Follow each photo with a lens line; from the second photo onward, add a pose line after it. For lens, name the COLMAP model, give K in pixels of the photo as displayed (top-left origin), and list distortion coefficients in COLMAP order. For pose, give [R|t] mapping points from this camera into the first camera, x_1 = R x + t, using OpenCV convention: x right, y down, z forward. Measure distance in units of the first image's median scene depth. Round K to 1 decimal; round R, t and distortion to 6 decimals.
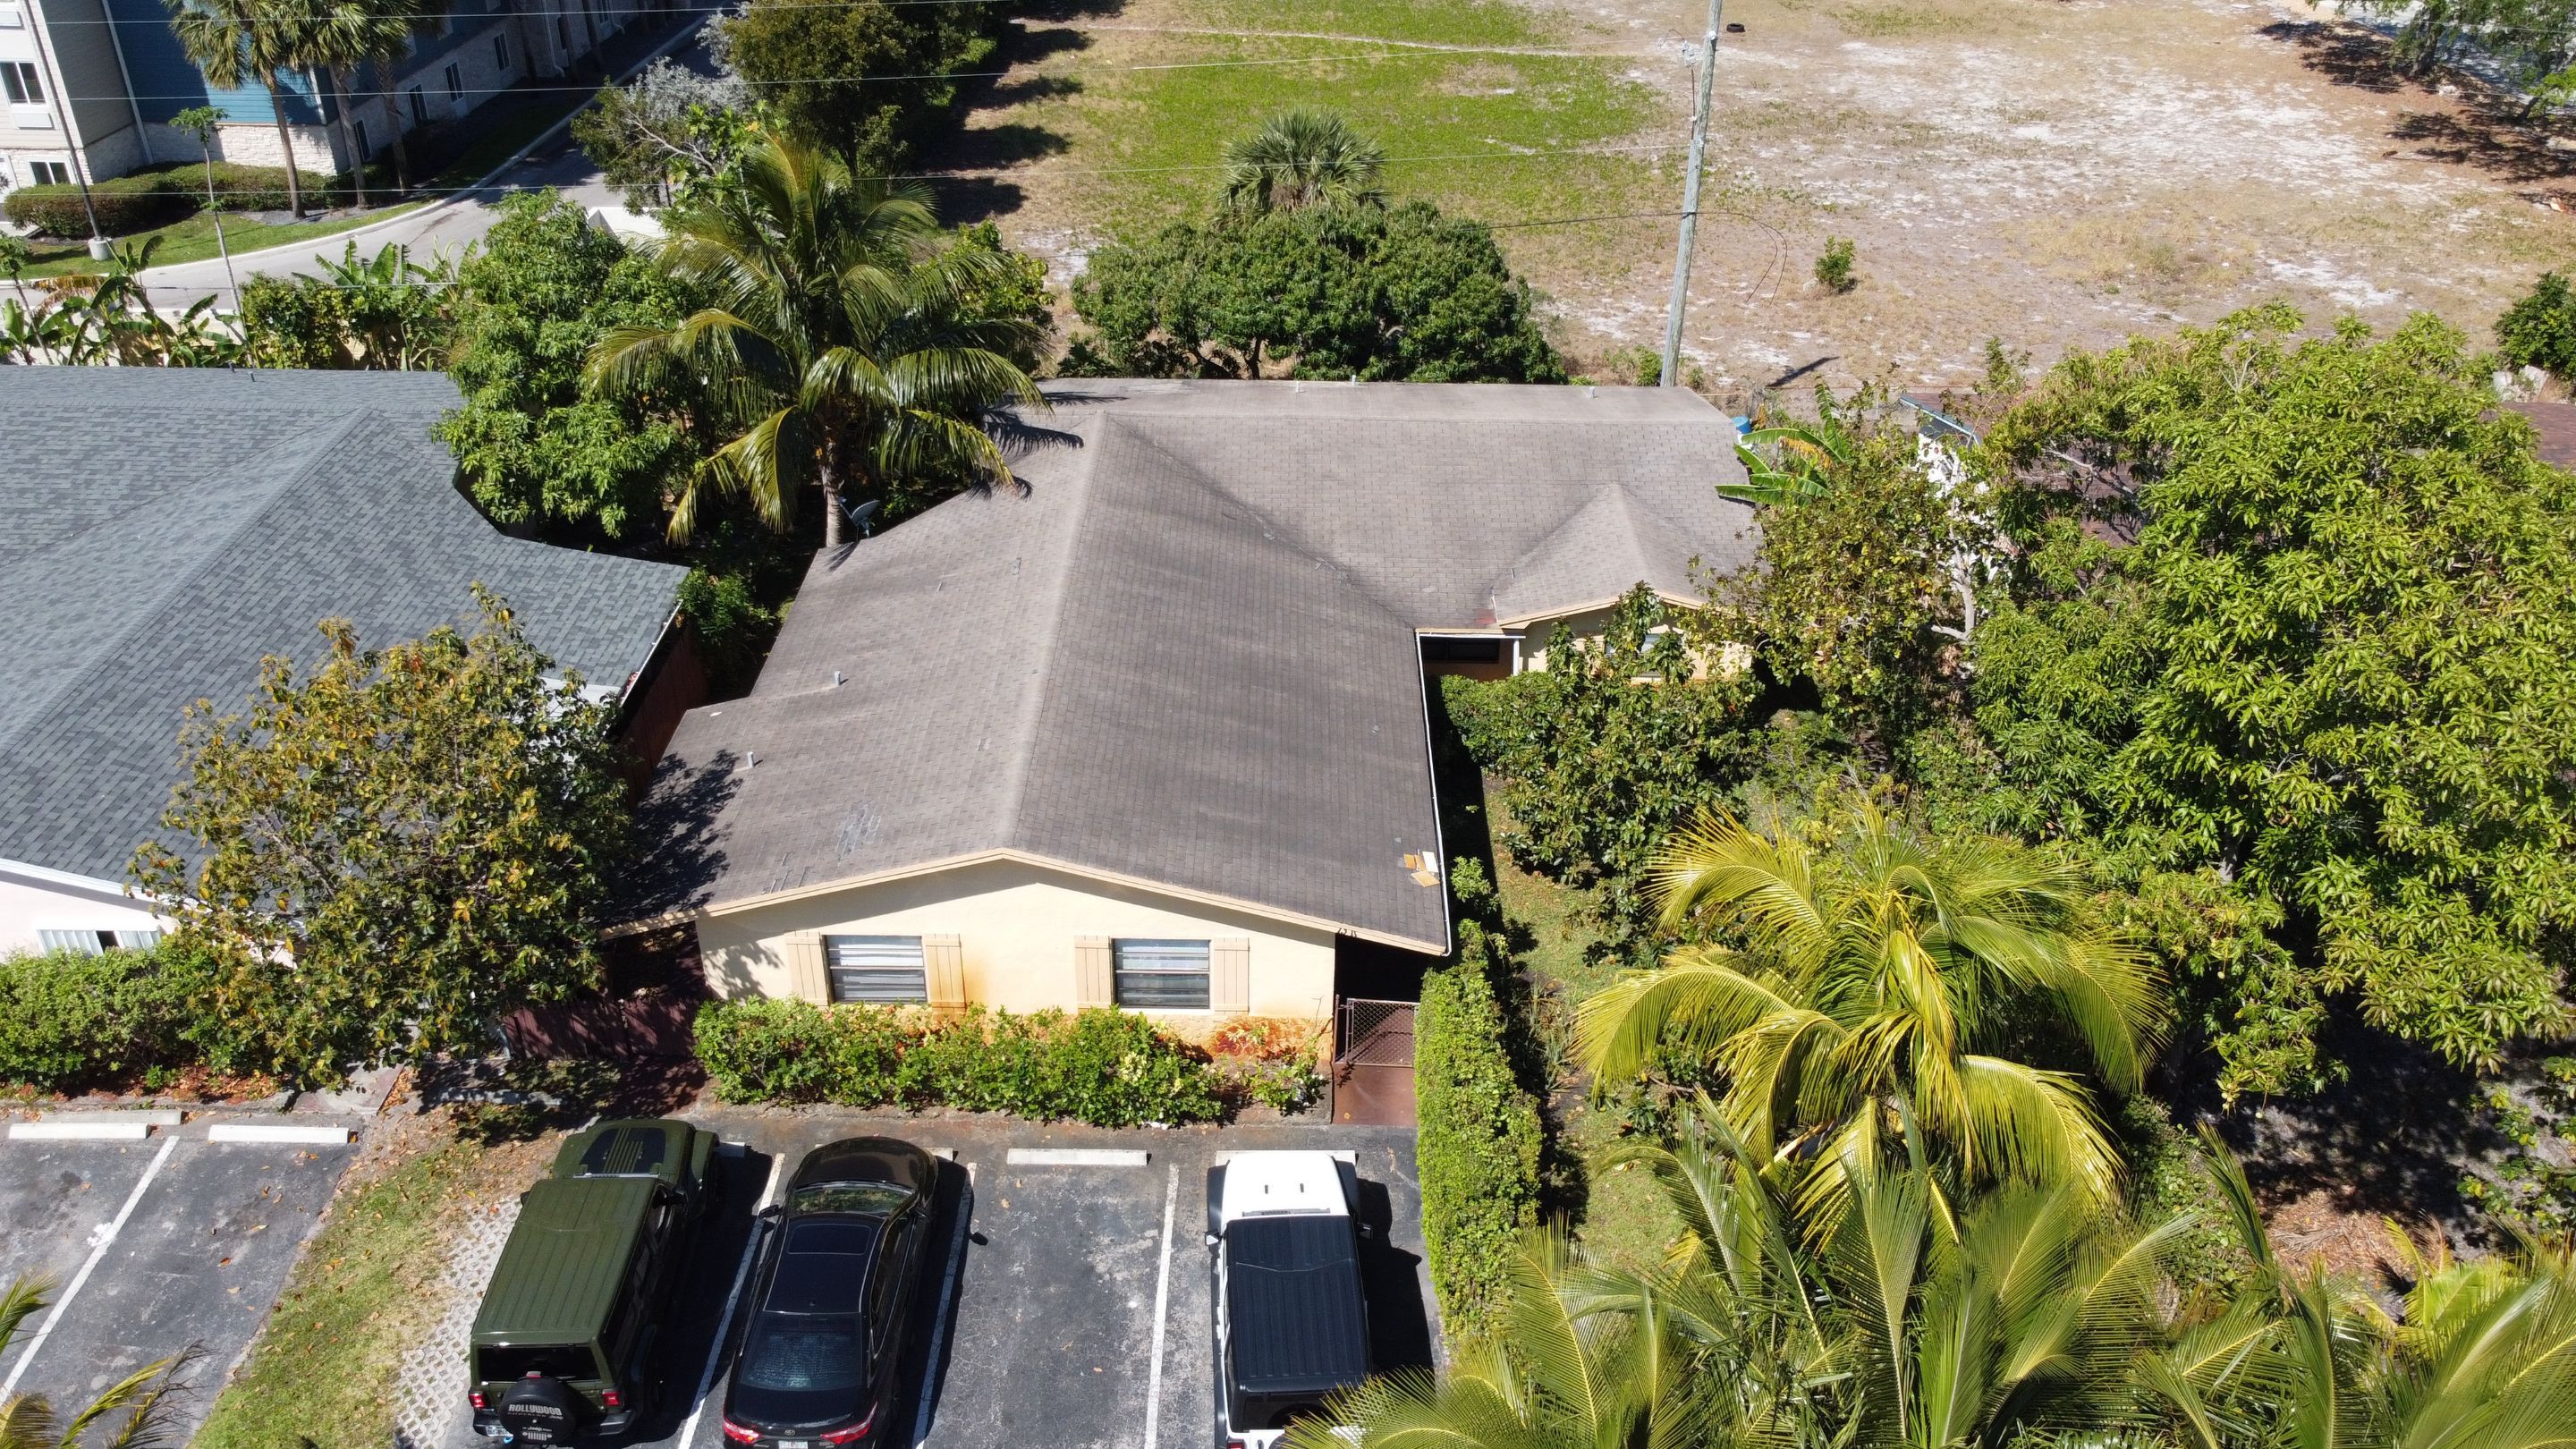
lens RADIAL K [[1950.1, 0, 1288.0], [0, 1950.1, 724.5], [0, 0, 1]] dist [-0.001168, -0.000087]
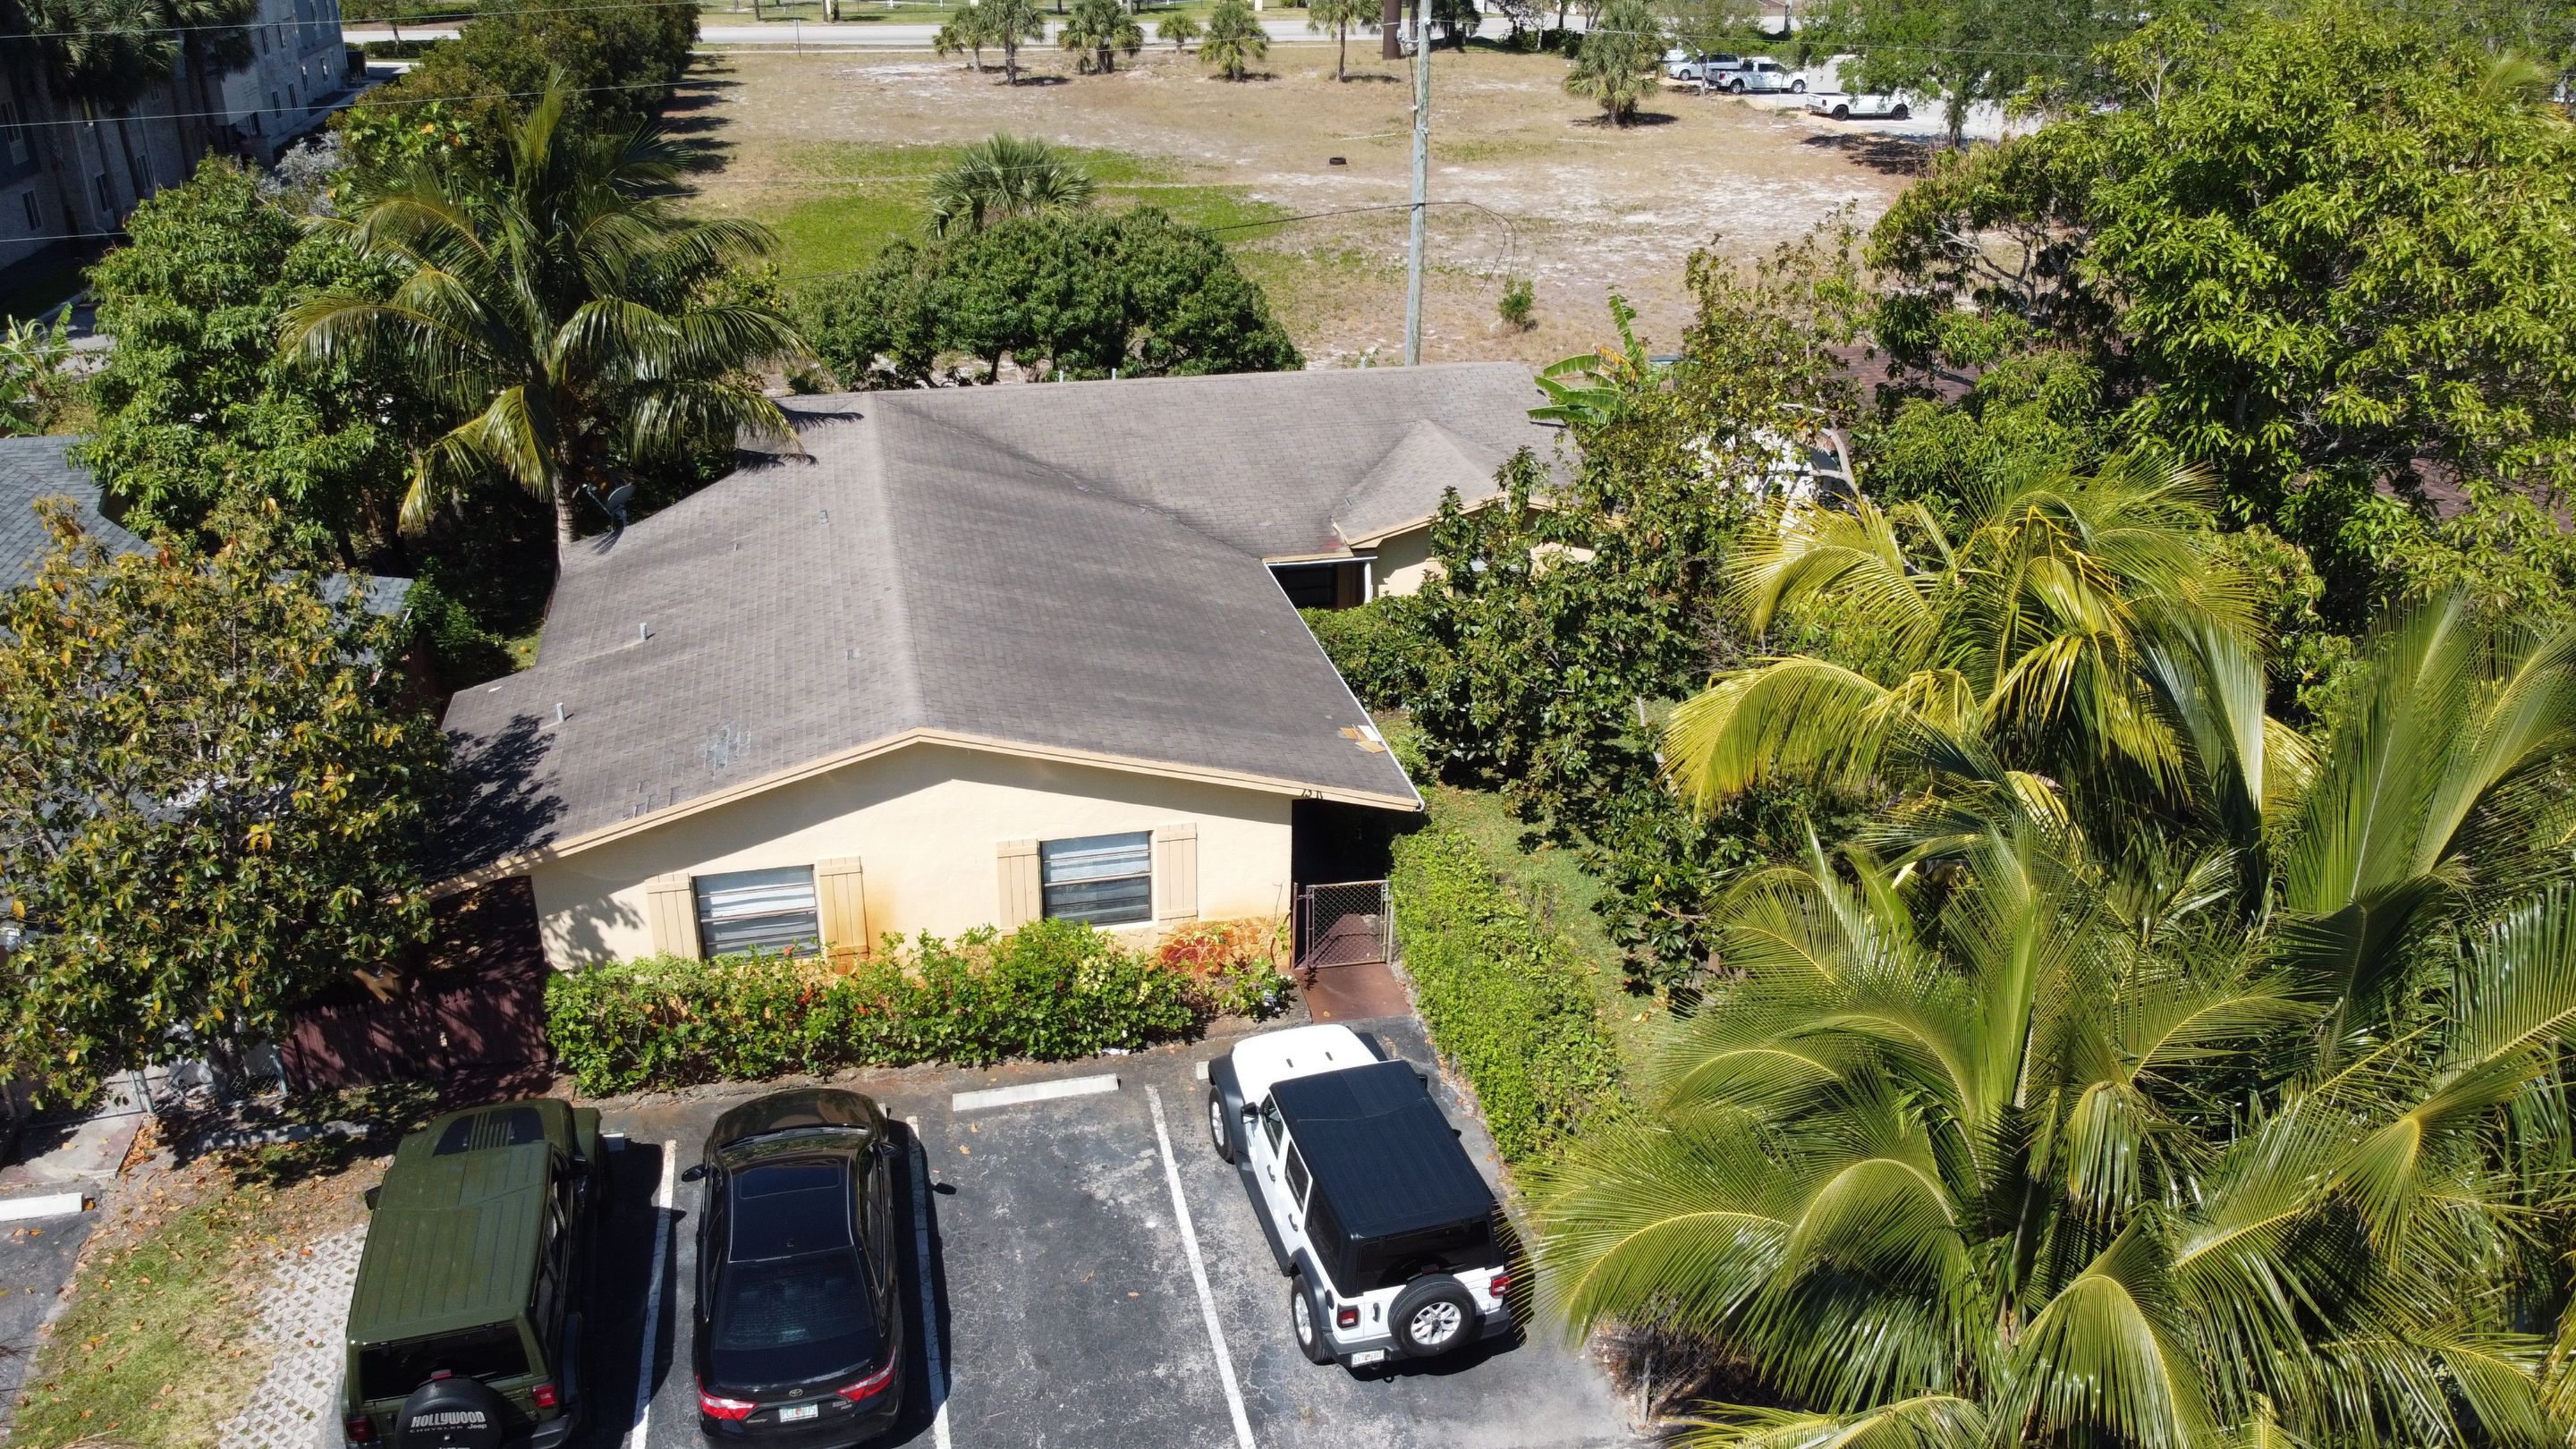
lens RADIAL K [[1950.1, 0, 1288.0], [0, 1950.1, 724.5], [0, 0, 1]] dist [-0.001168, -0.000087]
pose [[0.971887, -0.099960, 0.213173, -0.160725], [0.125385, 0.986073, -0.109264, 0.164889], [-0.199282, 0.132921, 0.970885, 0.129773]]
